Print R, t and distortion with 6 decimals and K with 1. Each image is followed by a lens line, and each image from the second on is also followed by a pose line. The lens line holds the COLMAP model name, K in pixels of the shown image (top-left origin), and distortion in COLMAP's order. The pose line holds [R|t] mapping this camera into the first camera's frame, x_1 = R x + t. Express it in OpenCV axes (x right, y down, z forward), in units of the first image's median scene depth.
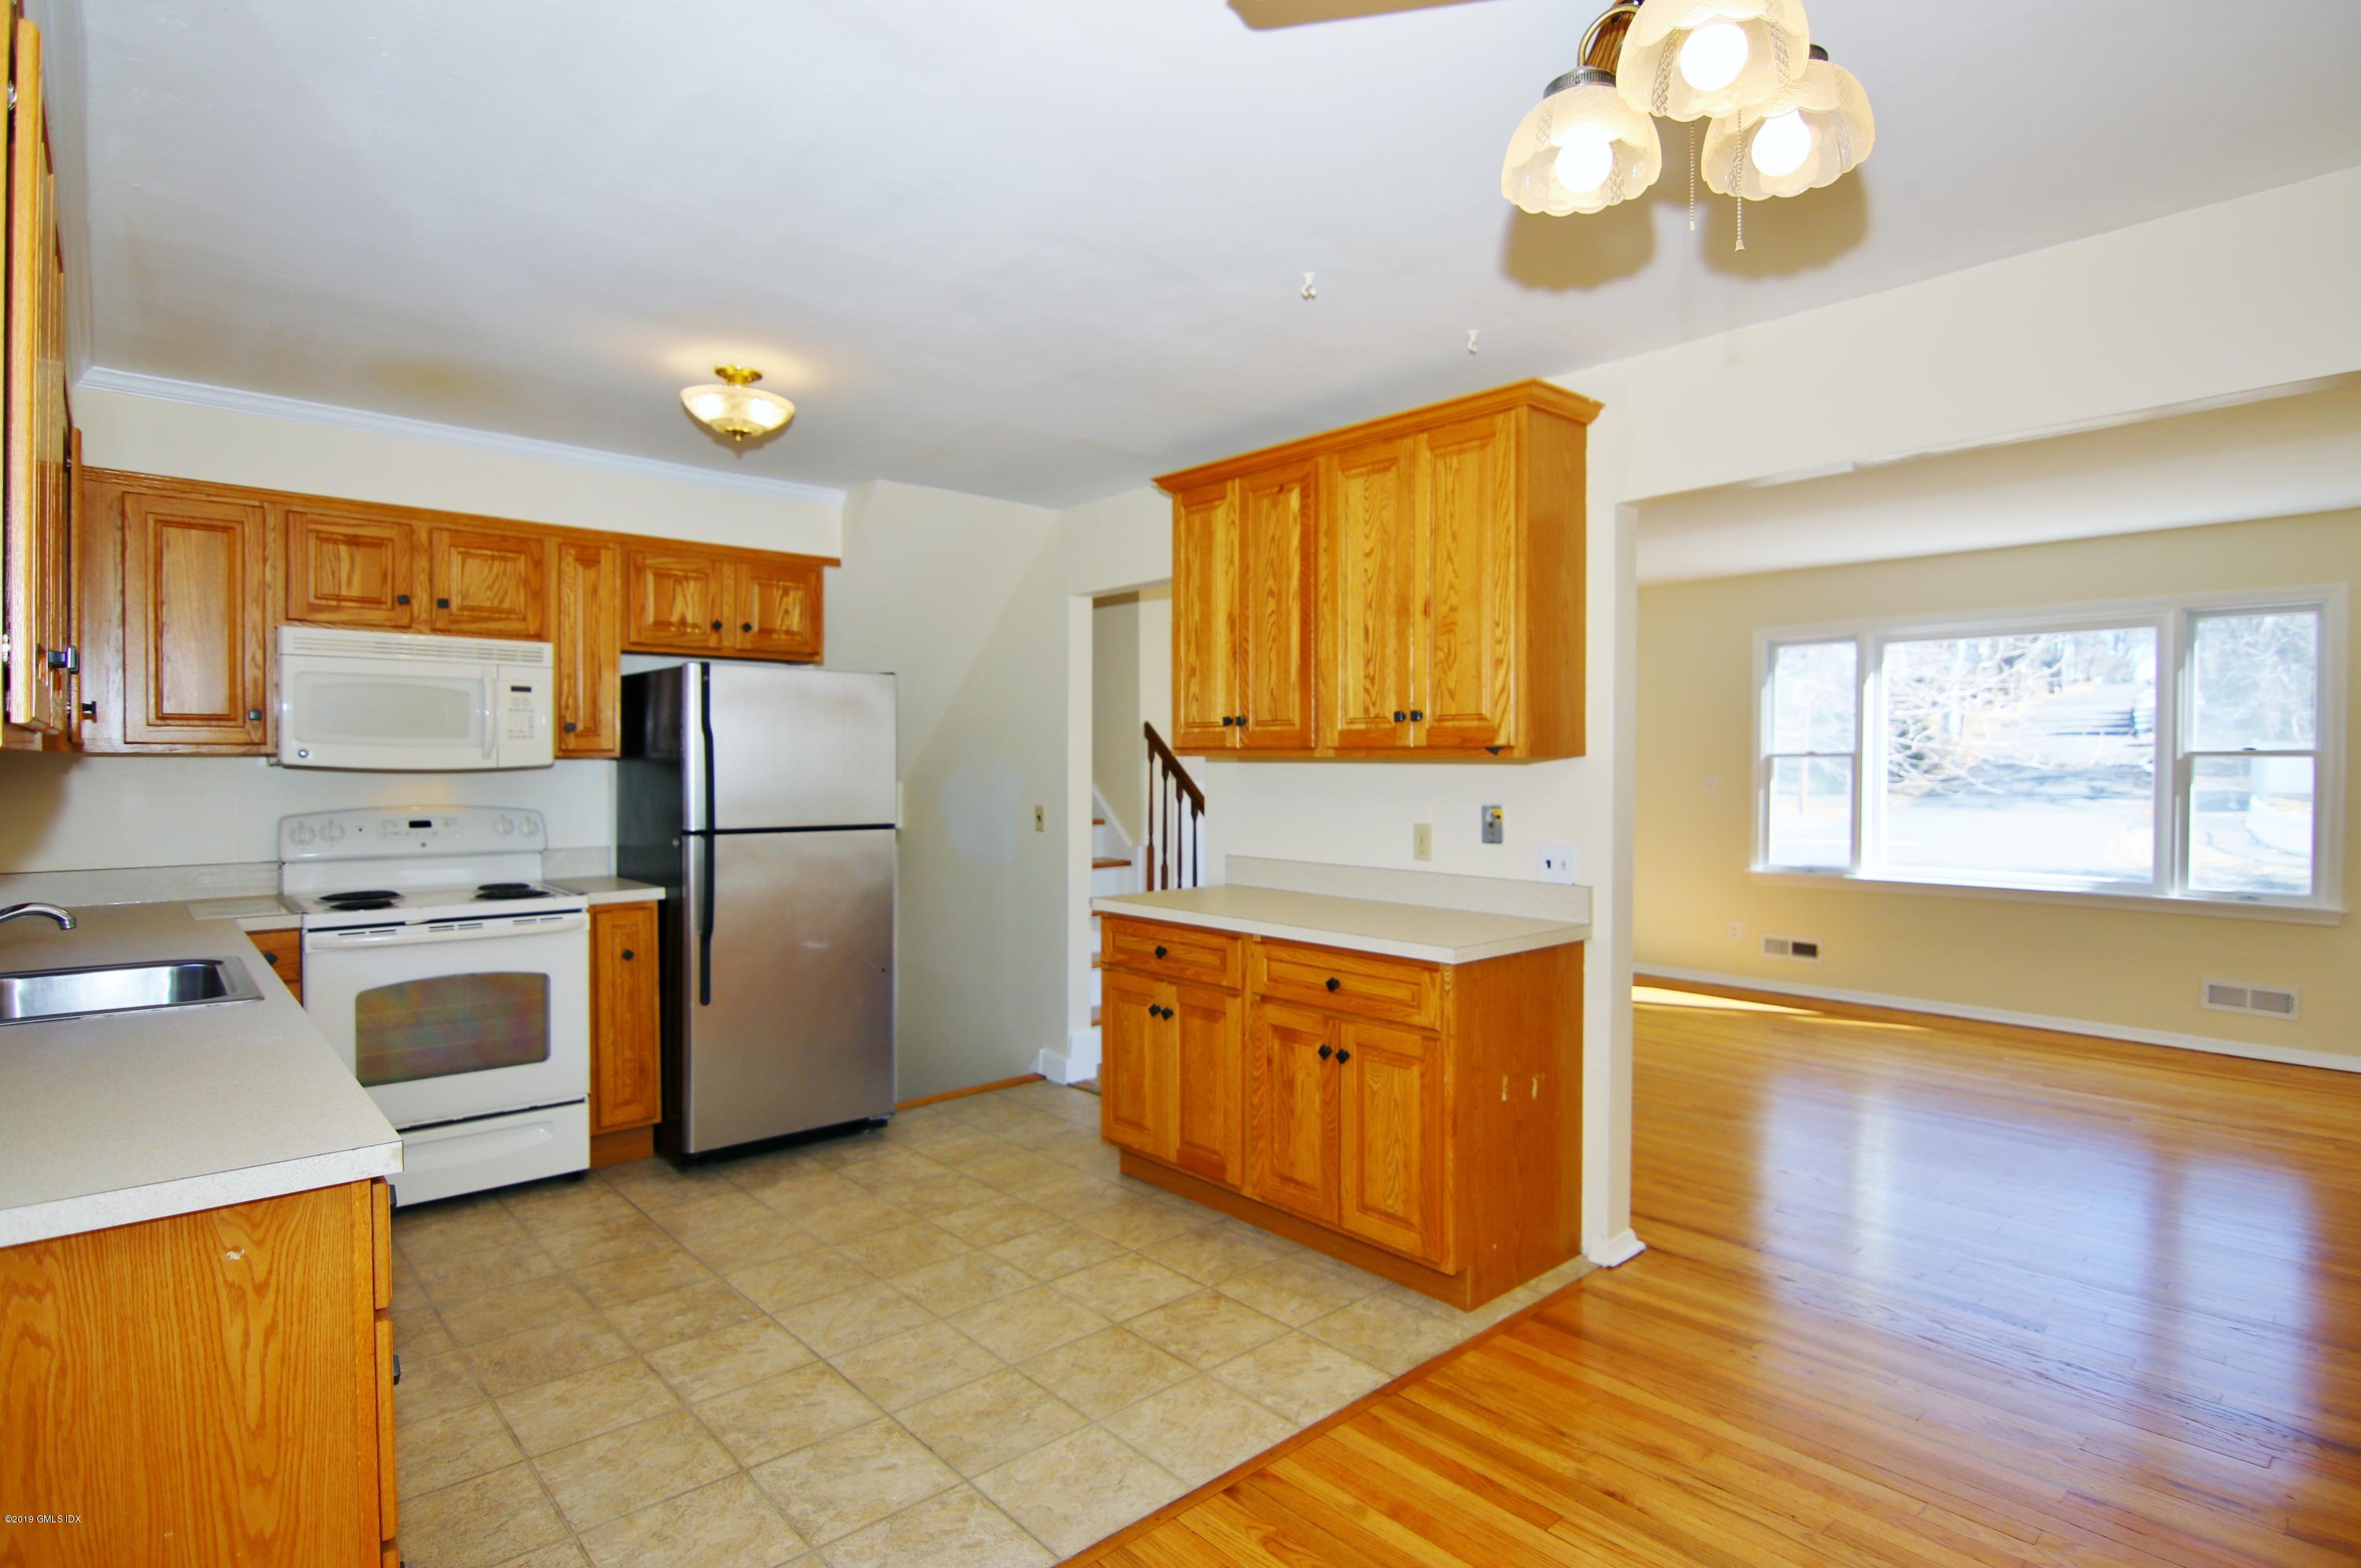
lens RADIAL K [[1198.1, 0, 1172.0], [0, 1198.1, 783.7], [0, 0, 1]] dist [-0.001596, -0.013474]
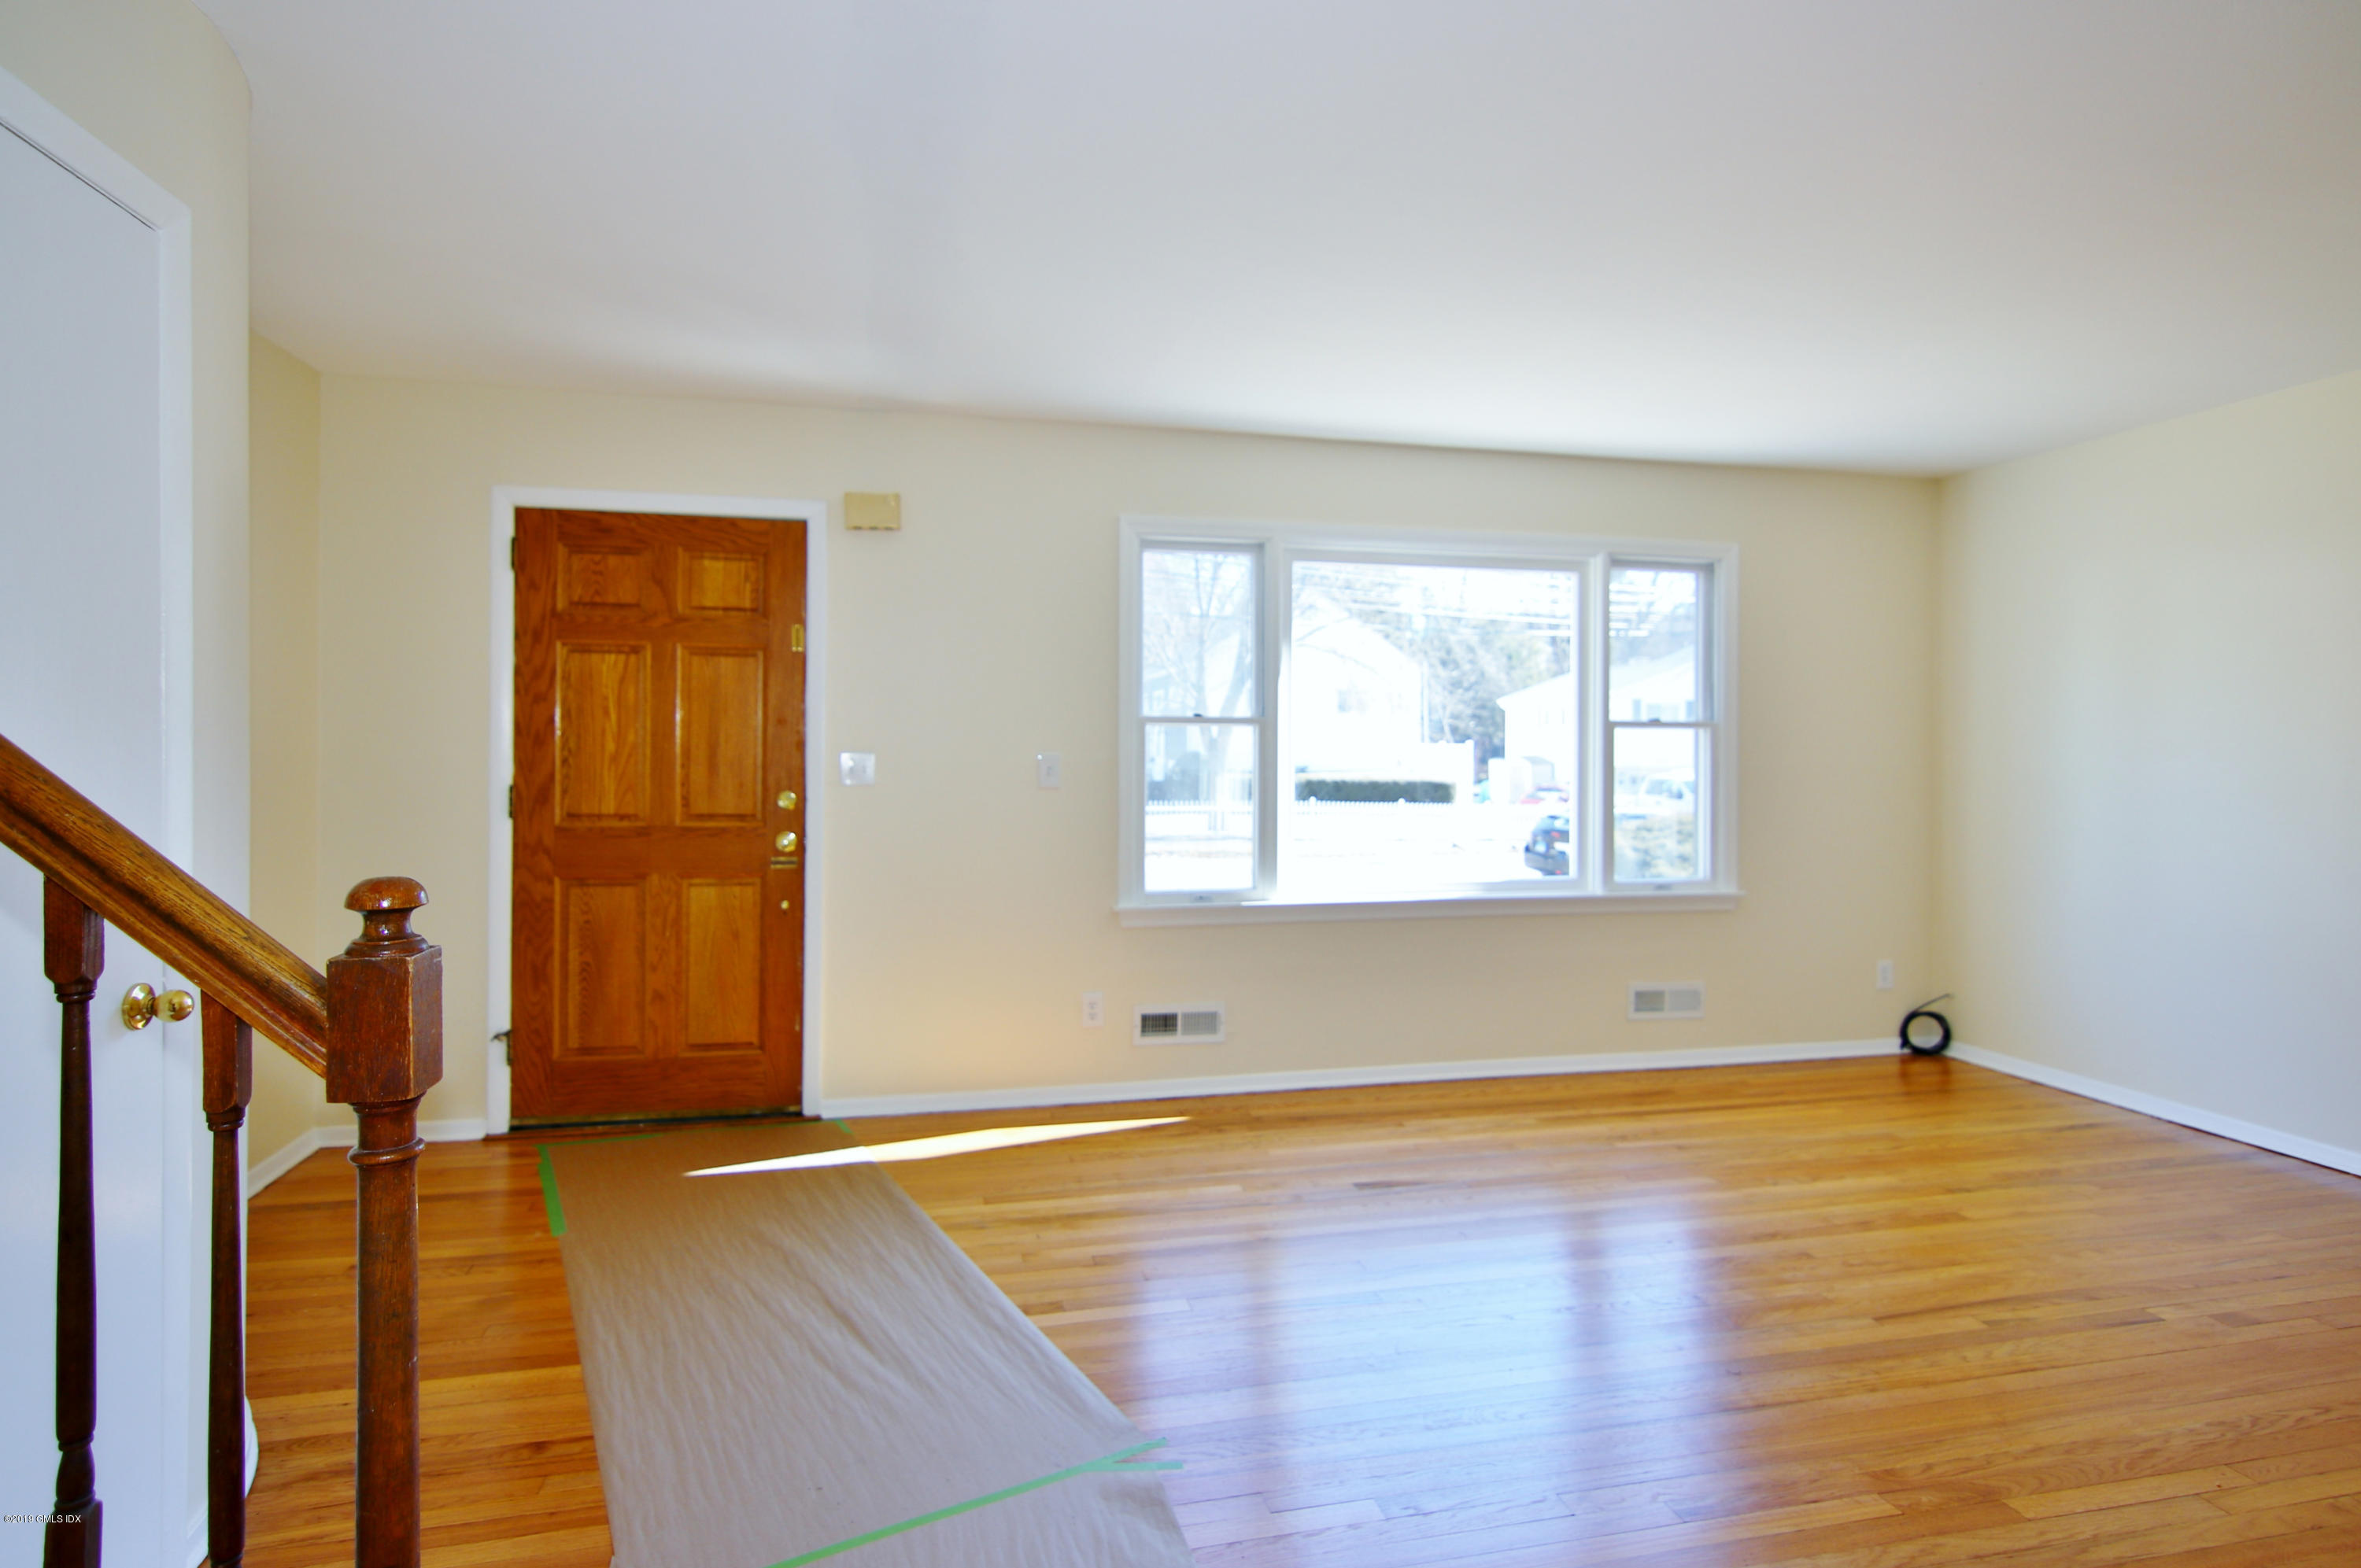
lens RADIAL K [[1215.6, 0, 1185.1], [0, 1215.6, 749.4], [0, 0, 1]] dist [-0.001183, 0.000672]
pose [[0.481155, 0.006378, 0.876612, -0.096710], [0.014502, 0.999779, -0.015234, 0.002987], [-0.876515, 0.020043, 0.480956, 1.341230]]
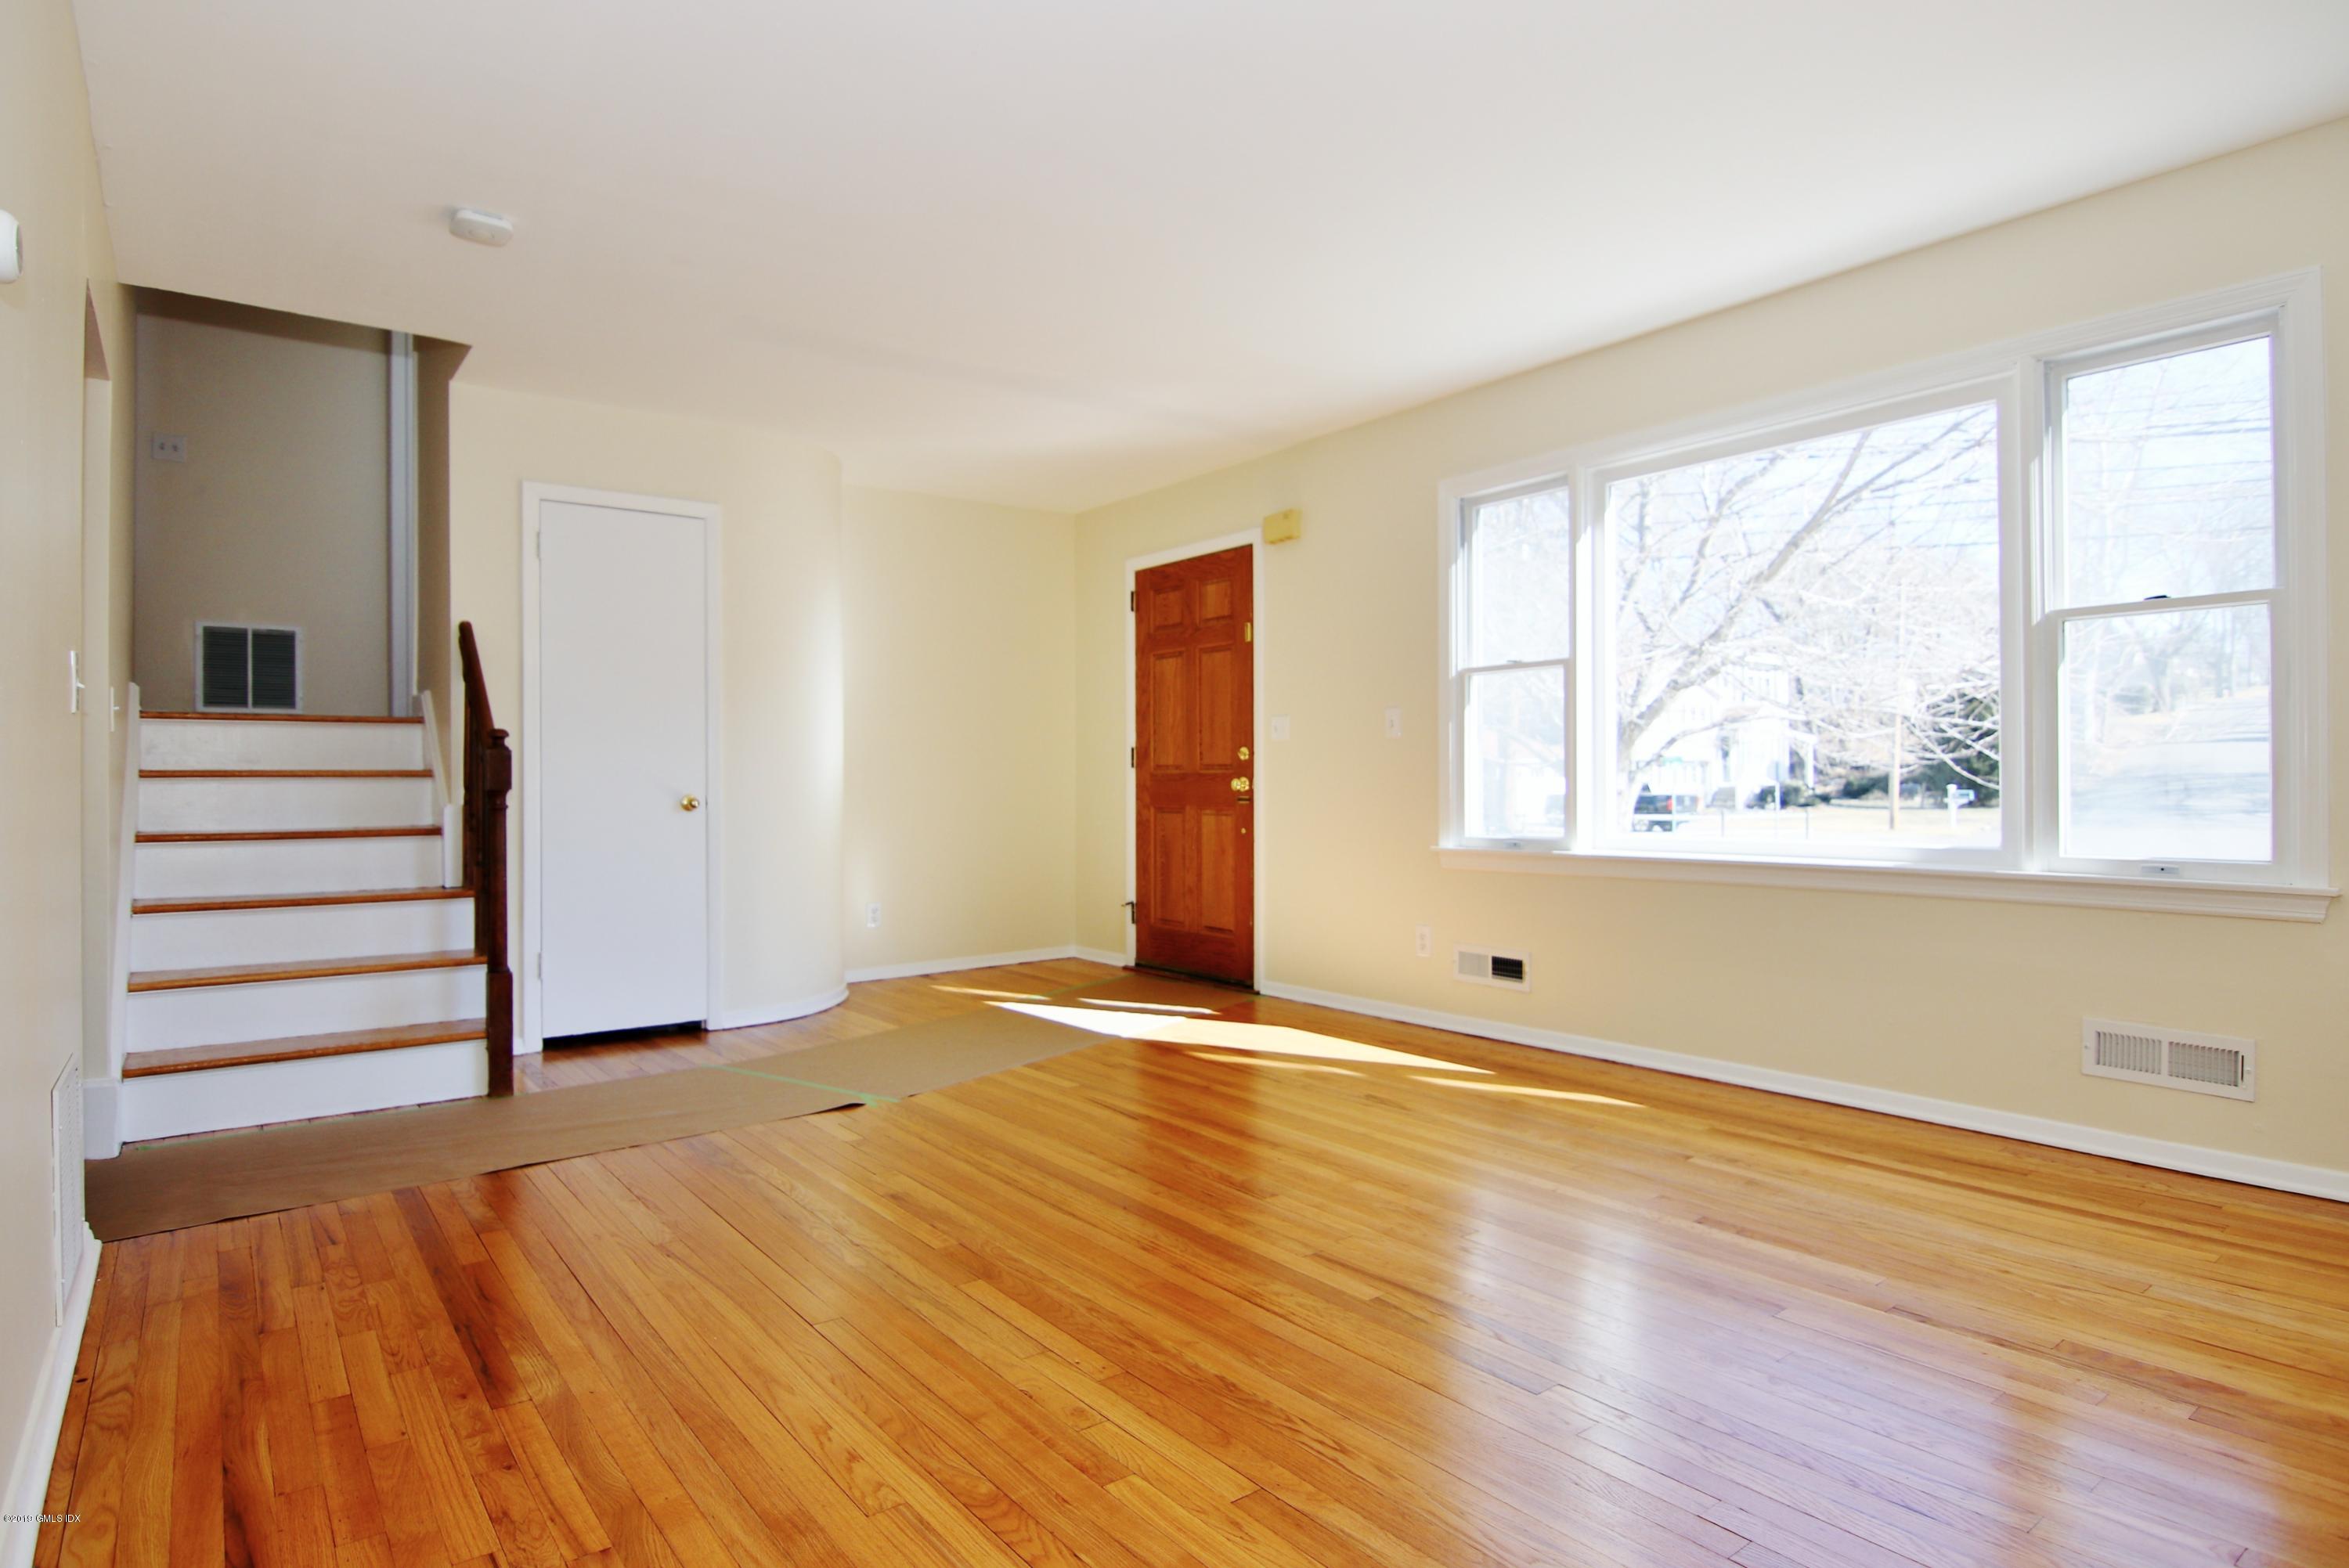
lens RADIAL K [[1252.2, 0, 1130.1], [0, 1252.2, 782.3], [0, 0, 1]] dist [-0.005535, -0.001210]
pose [[0.995999, -0.006492, -0.089132, 0.752308], [0.004558, 0.999750, -0.021885, 0.101824], [0.089252, 0.021391, 0.995779, 0.599090]]
